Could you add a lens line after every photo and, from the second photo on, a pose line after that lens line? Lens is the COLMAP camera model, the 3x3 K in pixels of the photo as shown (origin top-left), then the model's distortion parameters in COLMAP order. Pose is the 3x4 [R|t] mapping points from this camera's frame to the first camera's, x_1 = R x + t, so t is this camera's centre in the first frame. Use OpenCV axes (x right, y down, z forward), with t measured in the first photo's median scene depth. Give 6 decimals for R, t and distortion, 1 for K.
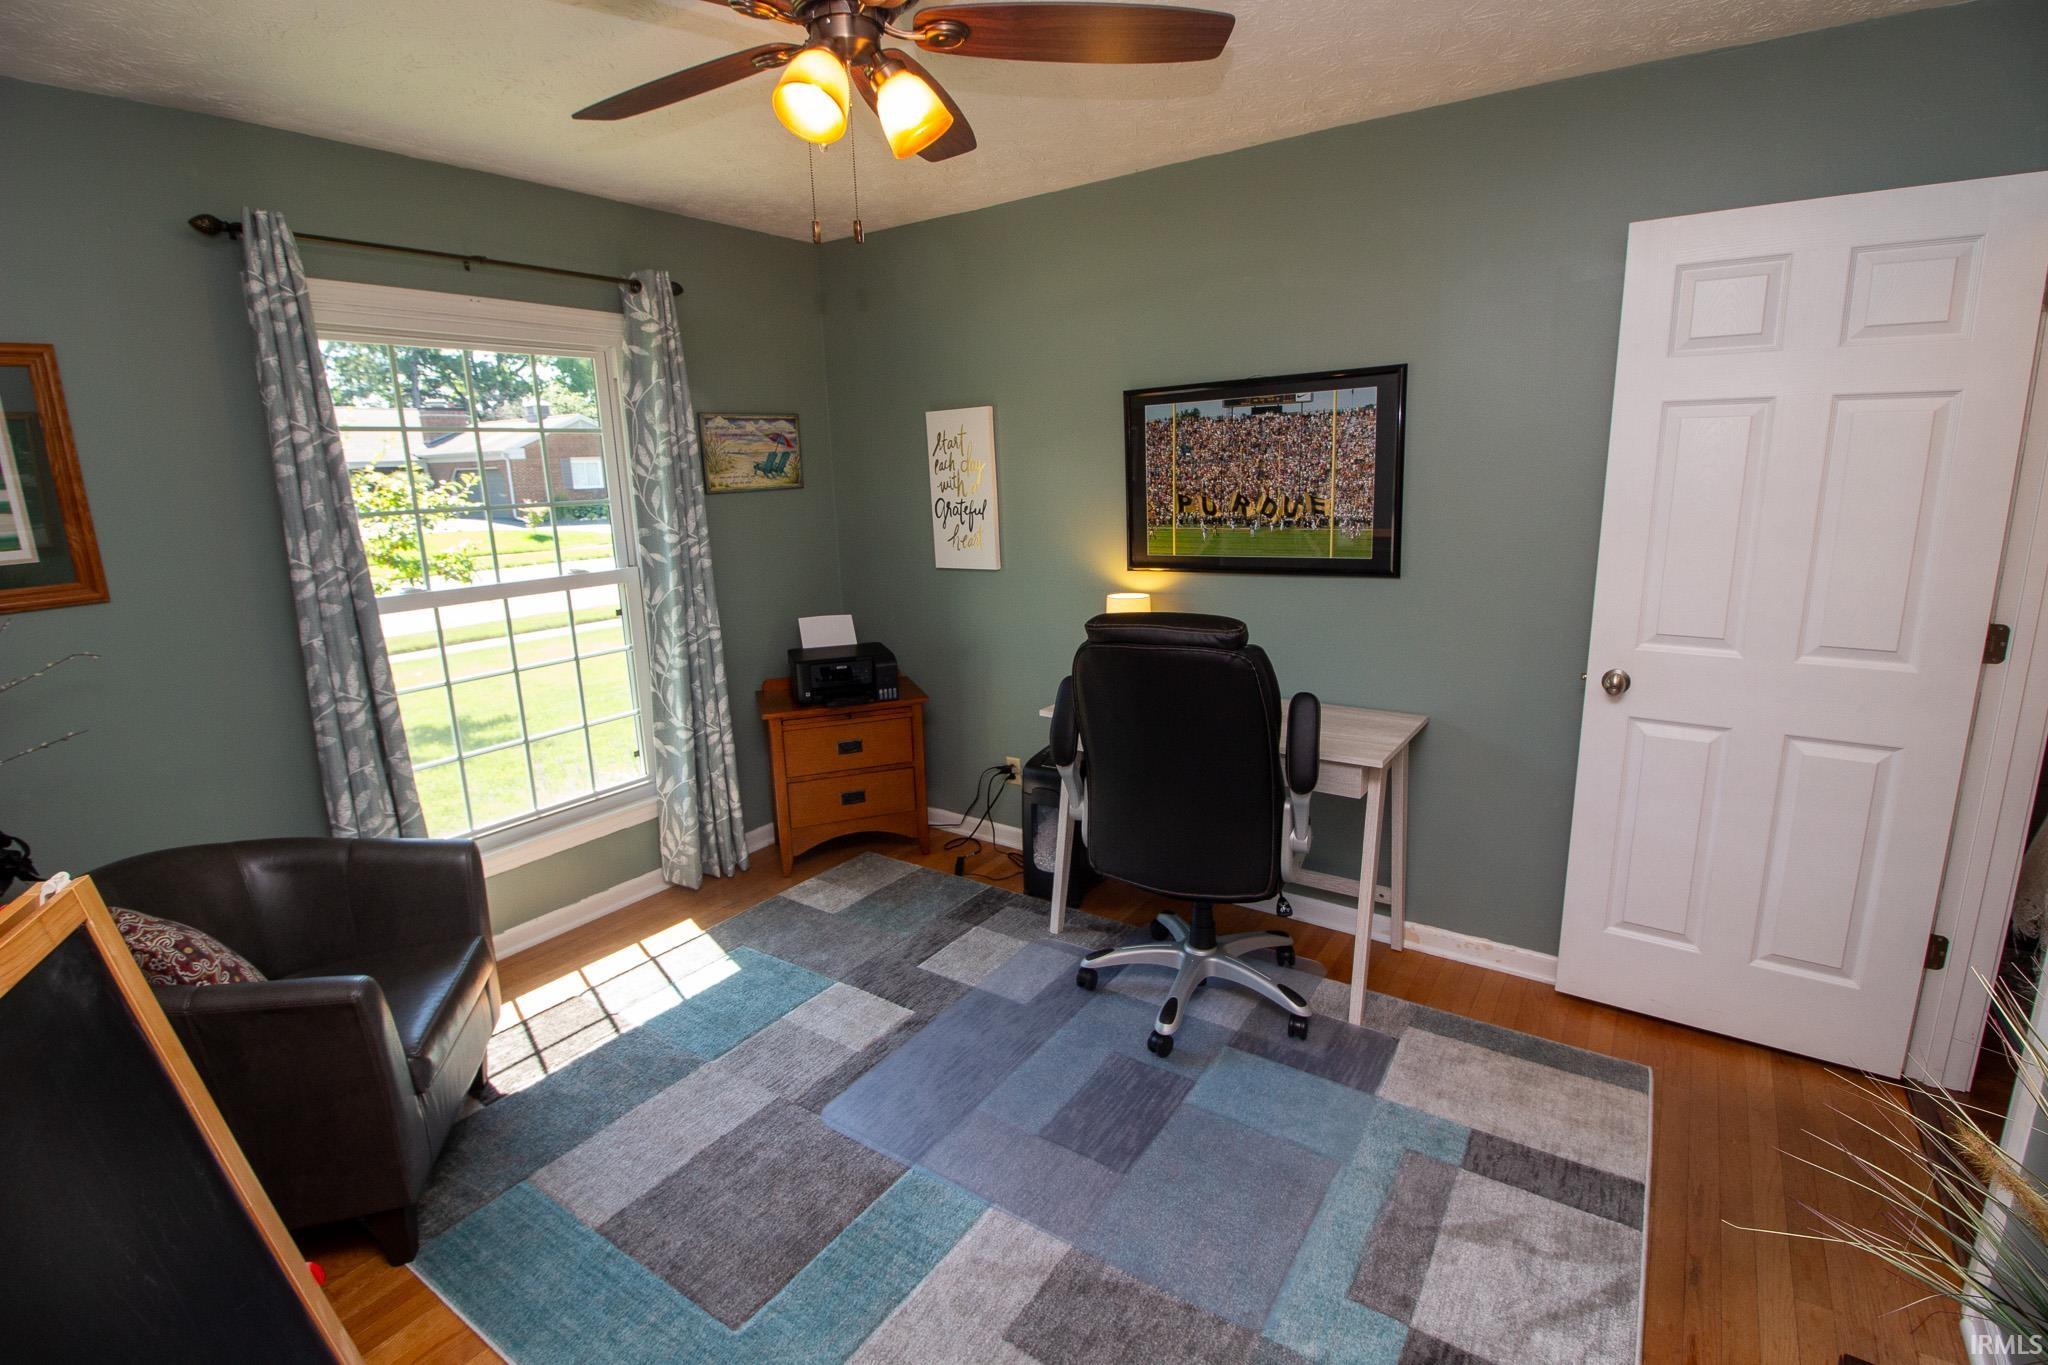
lens RADIAL K [[965.3, 0, 1032.9], [0, 965.3, 668.1], [0, 0, 1]] dist [0.001450, -0.015846]
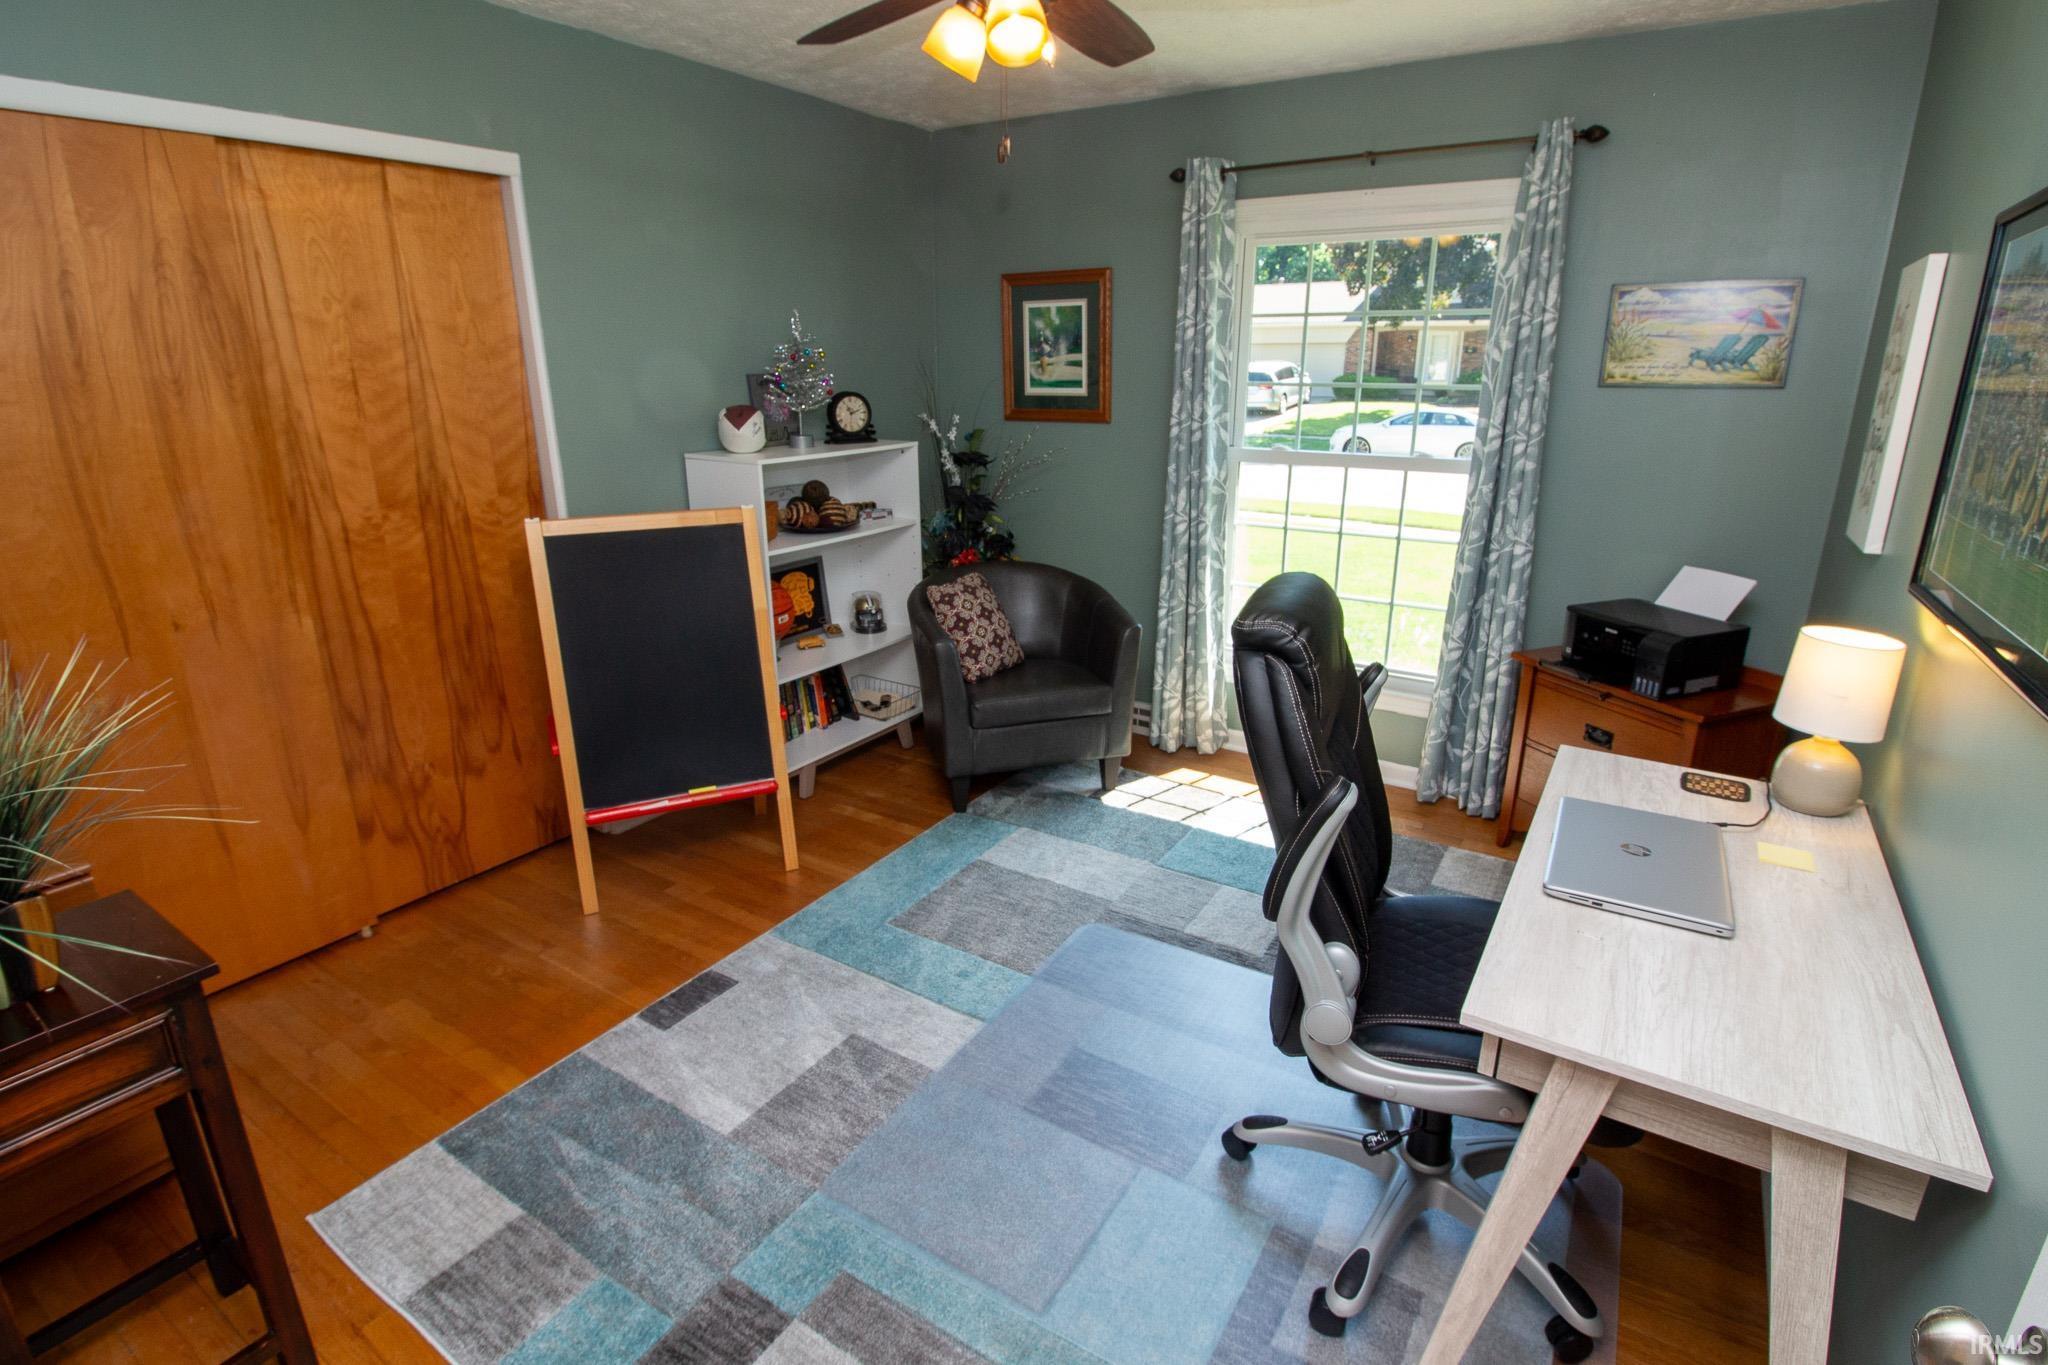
lens RADIAL K [[978.3, 0, 1037.6], [0, 978.3, 661.2], [0, 0, 1]] dist [-0.003330, -0.000775]
pose [[0.039276, 0.315335, -0.948167, 0.605362], [-0.217283, 0.928889, 0.299923, -0.127386], [0.975318, 0.194240, 0.105000, 0.574163]]
